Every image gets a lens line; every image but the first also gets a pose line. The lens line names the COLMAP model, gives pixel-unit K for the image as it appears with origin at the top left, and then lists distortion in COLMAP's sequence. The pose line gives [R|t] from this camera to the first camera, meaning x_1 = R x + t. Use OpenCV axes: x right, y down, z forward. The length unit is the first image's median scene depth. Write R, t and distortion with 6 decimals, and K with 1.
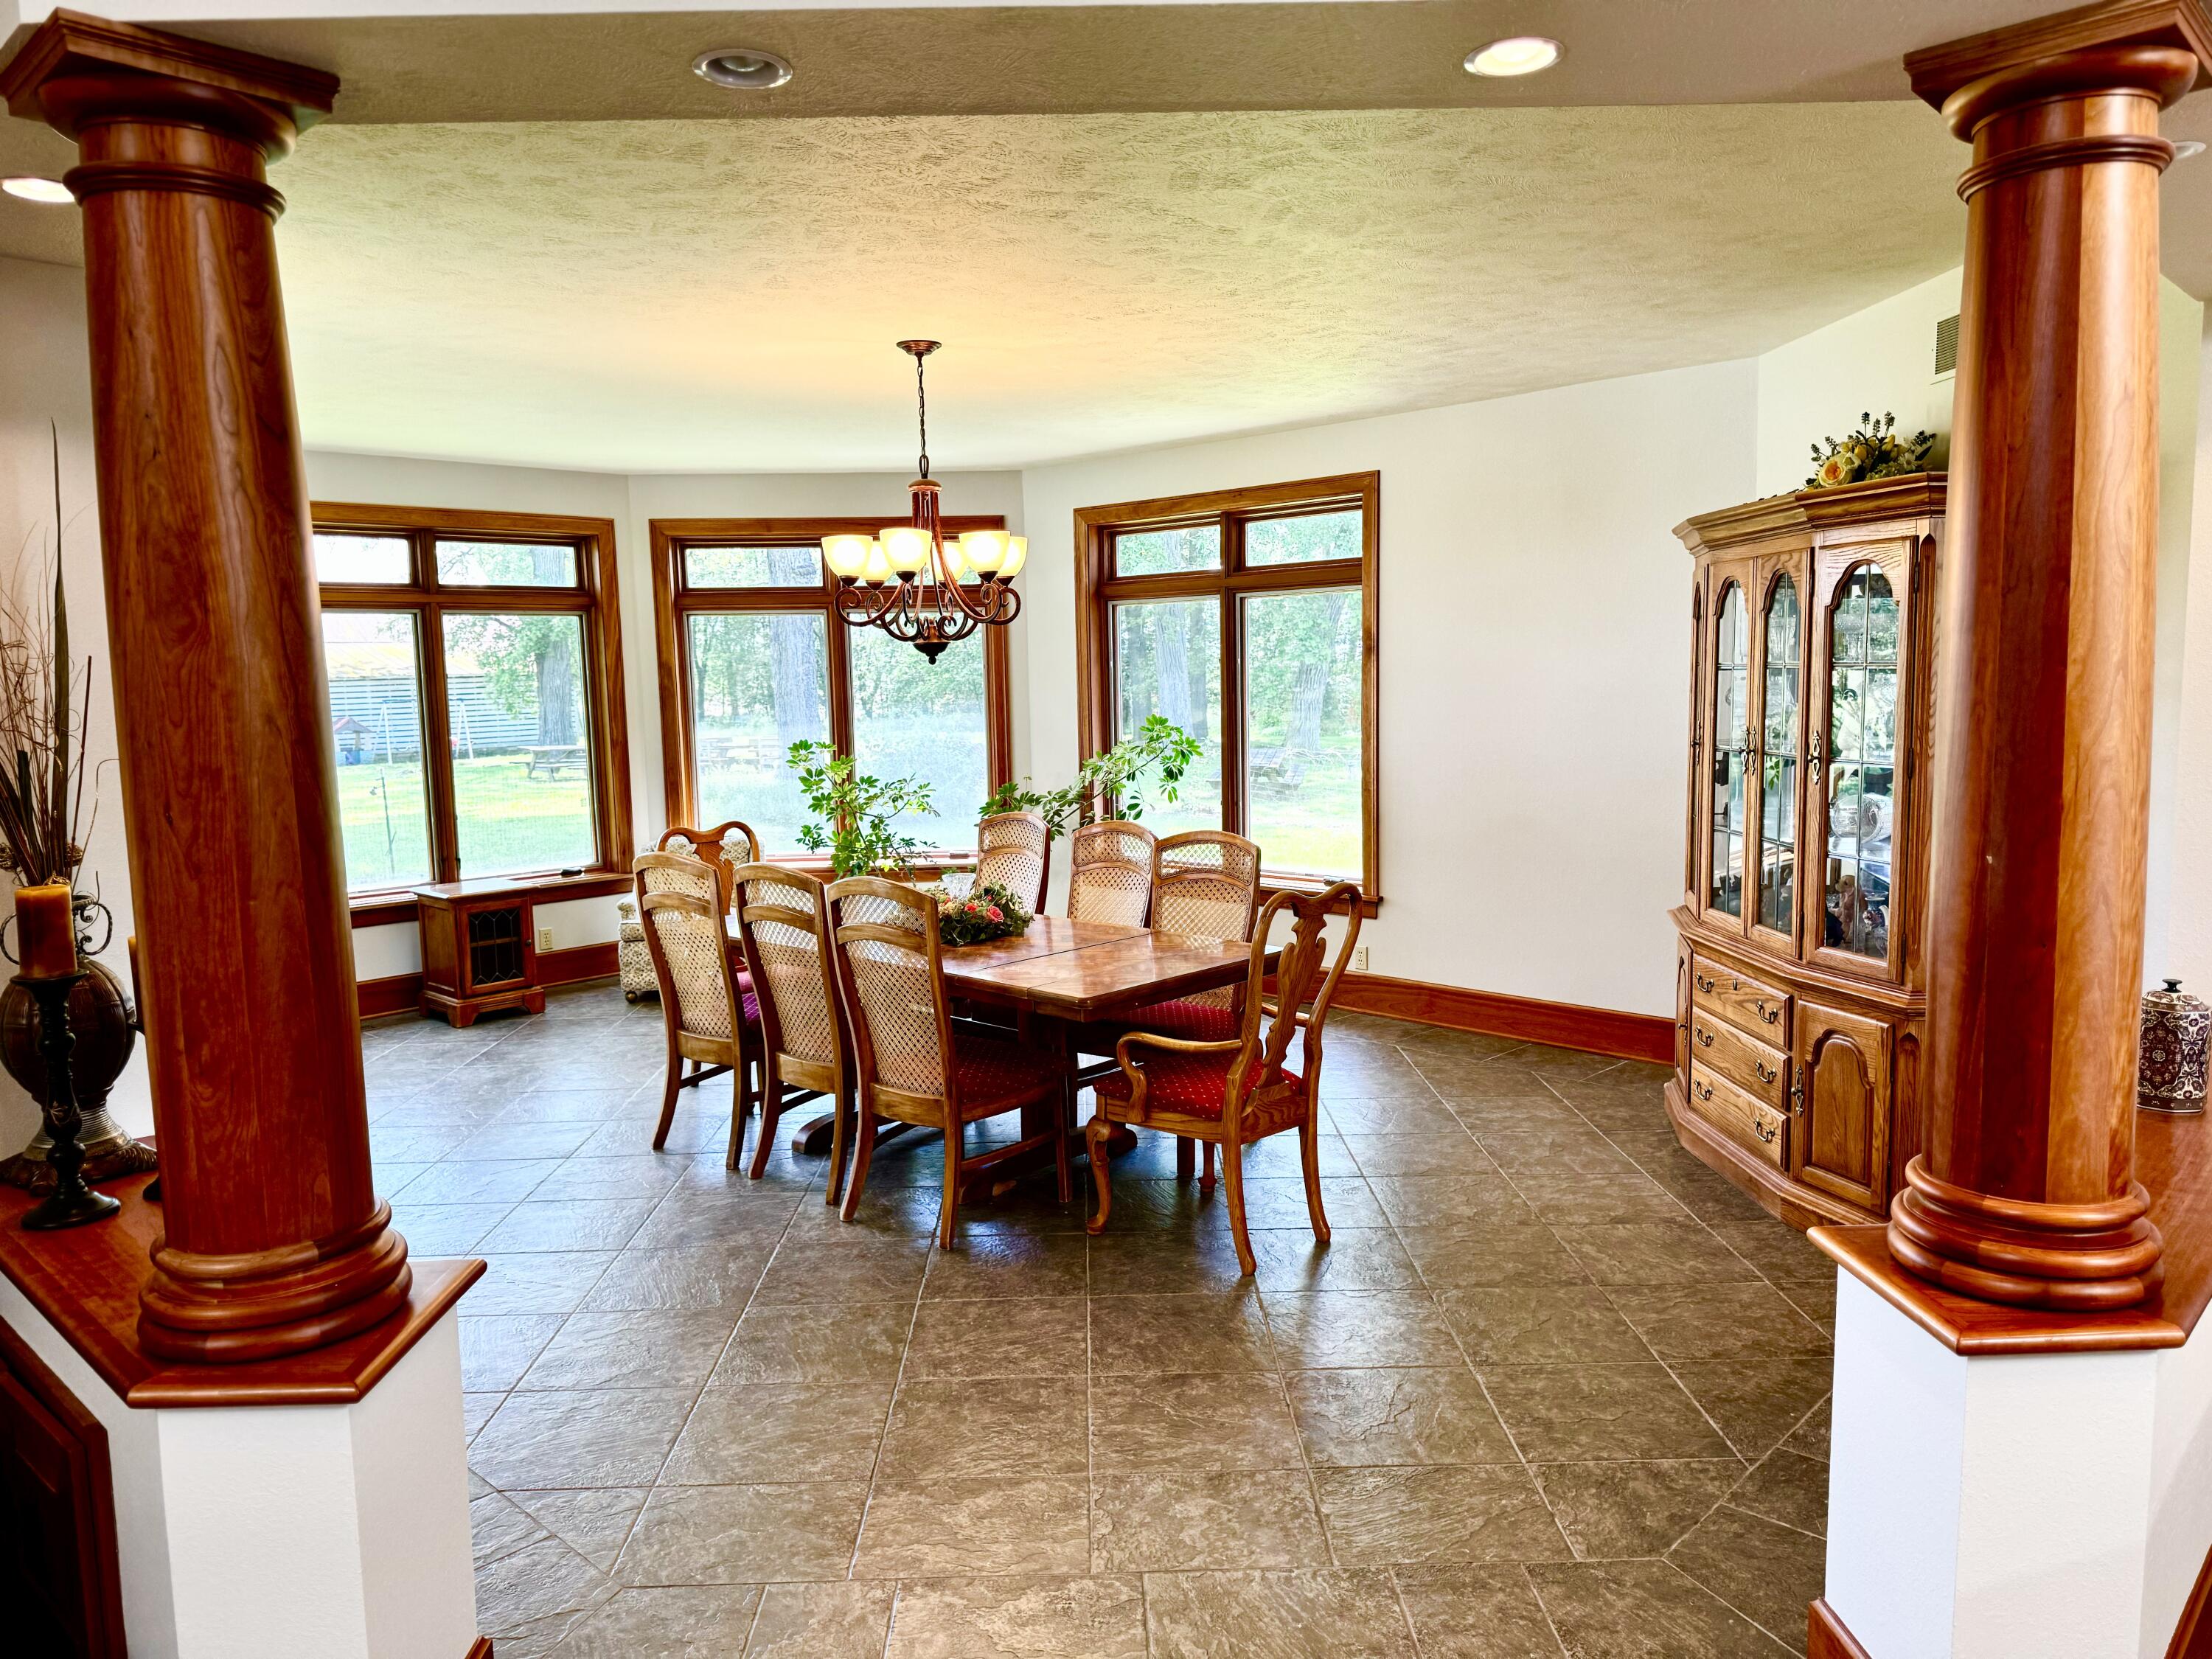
lens RADIAL K [[1567.3, 0, 1106.0], [0, 1567.3, 829.5], [0, 0, 1]] dist [0.084833, -0.100287]
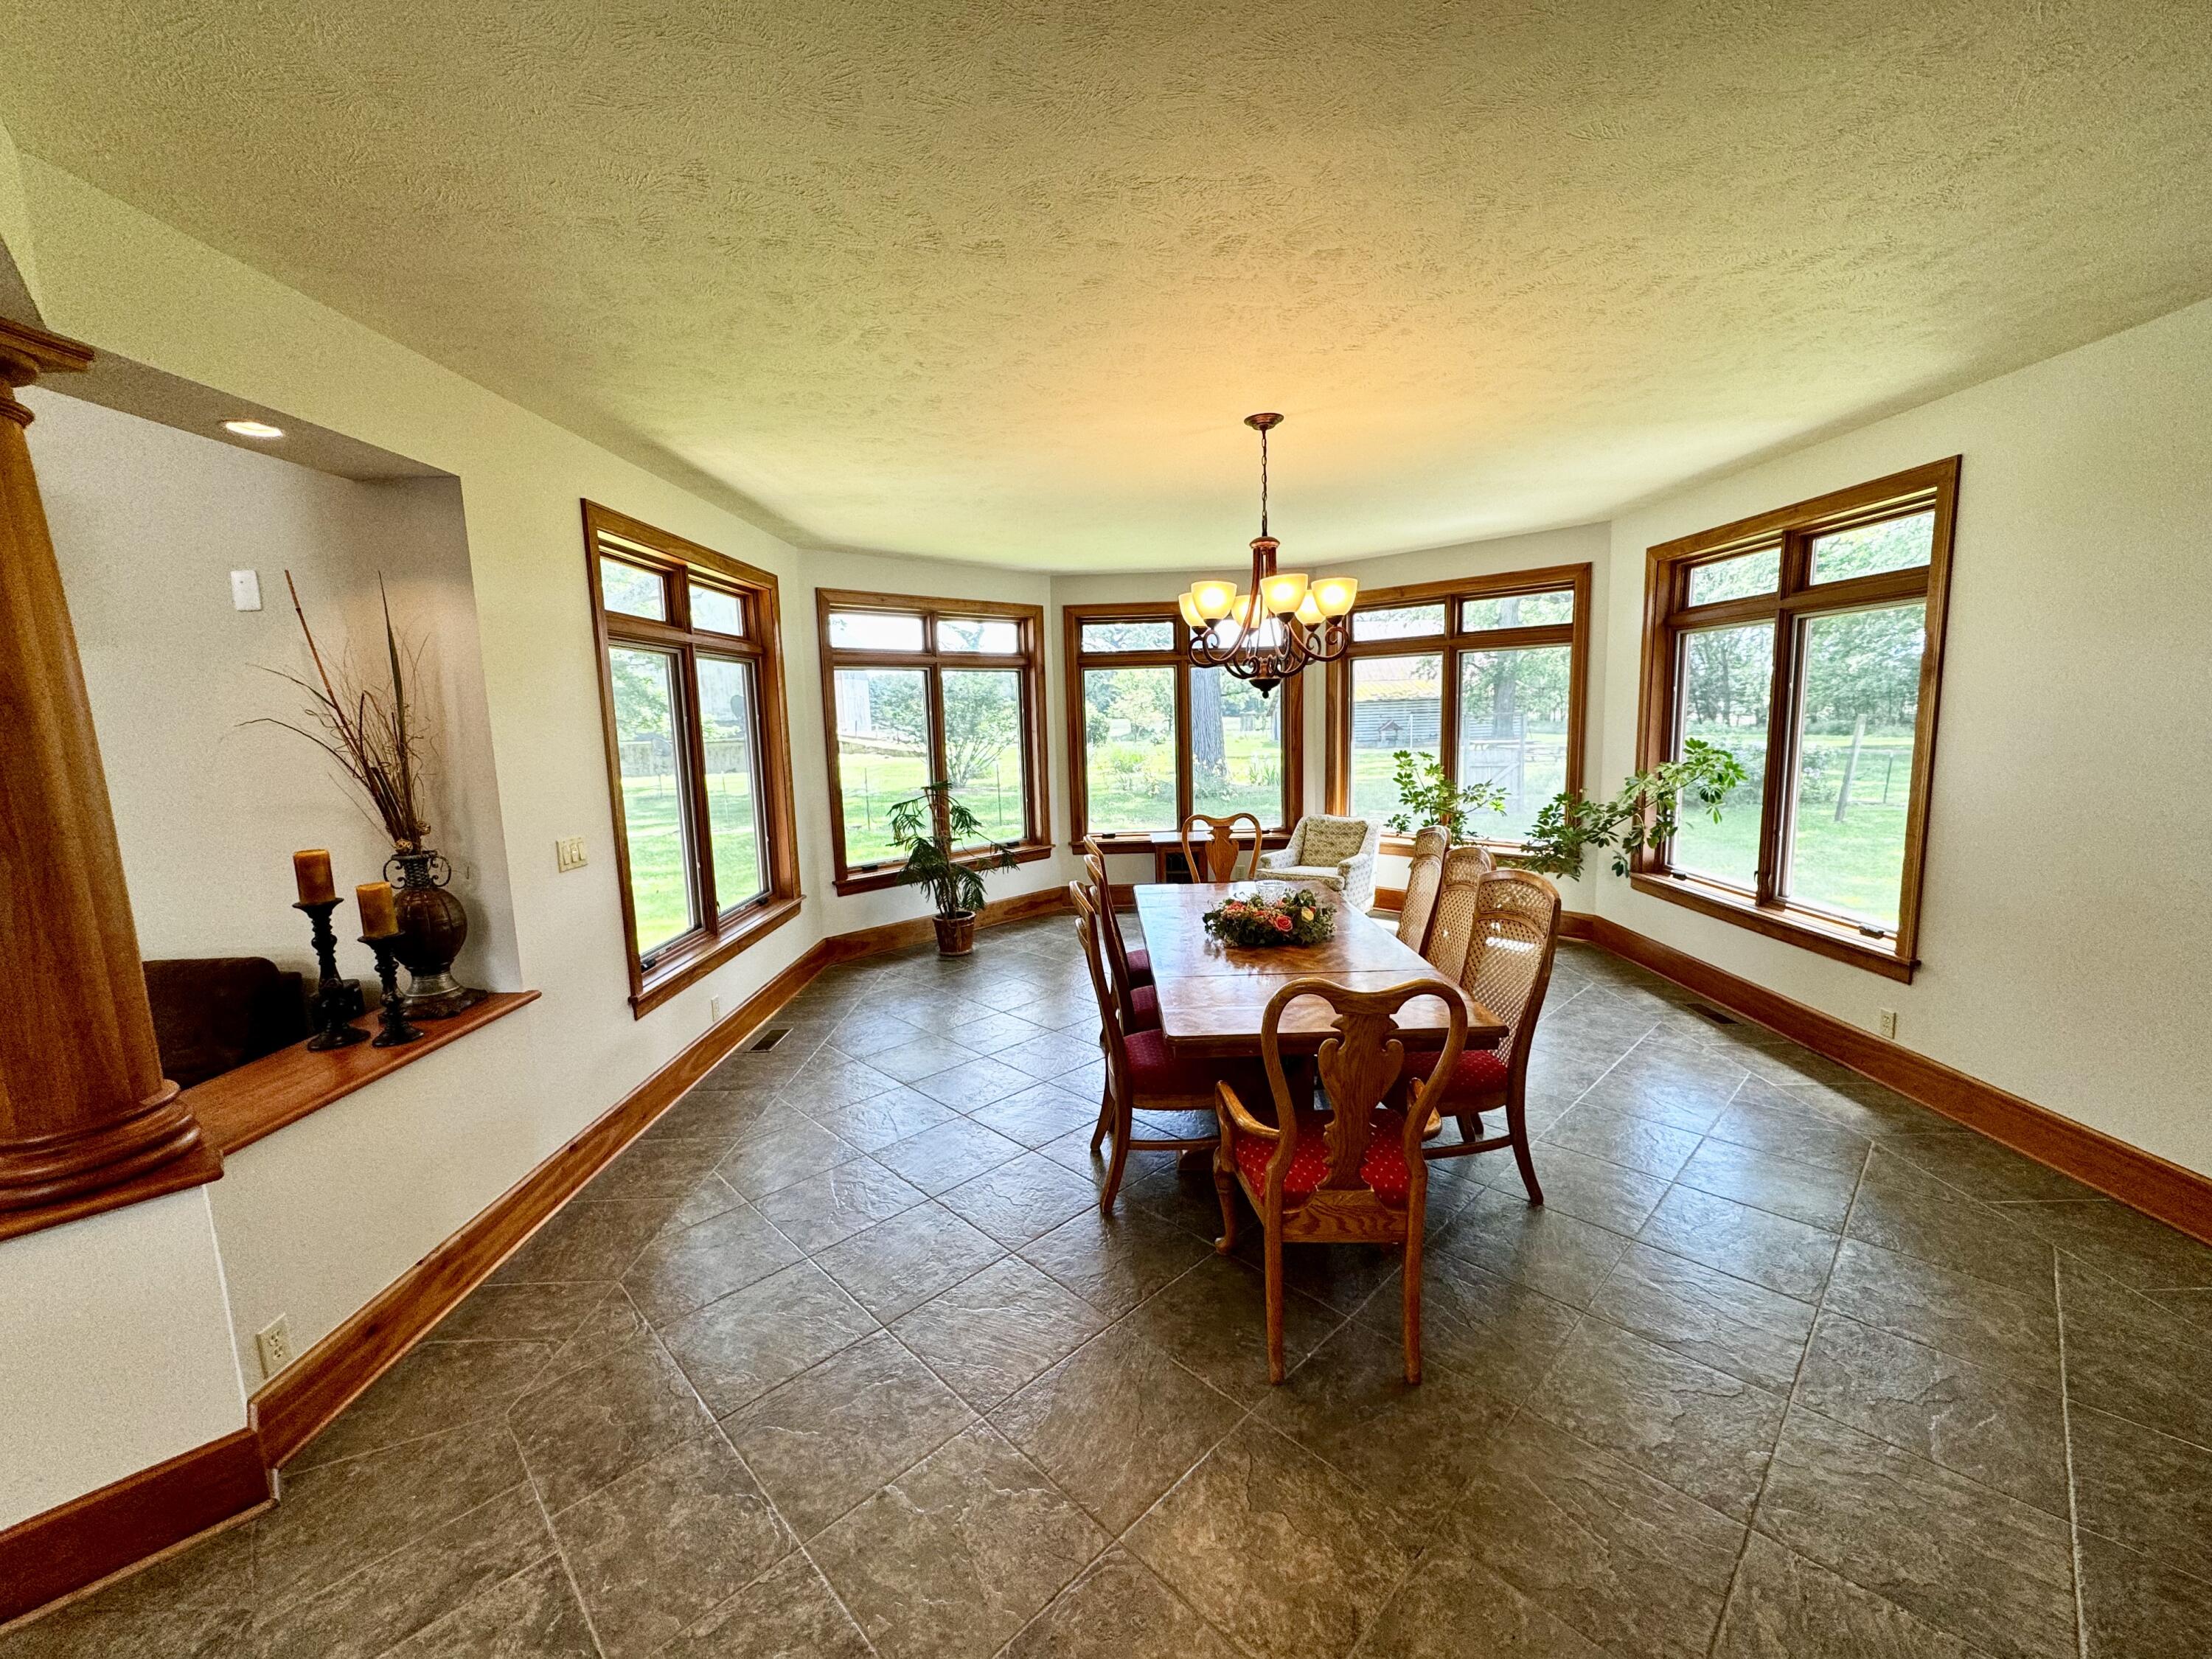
lens RADIAL K [[889.9, 0, 1105.9], [0, 889.9, 826.6], [0, 0, 1]] dist [0.009917, -0.003756]
pose [[0.691471, 0.098210, -0.715697, 0.203286], [-0.061613, 0.995124, 0.077025, -0.039219], [0.719772, -0.009164, 0.694151, 0.327260]]
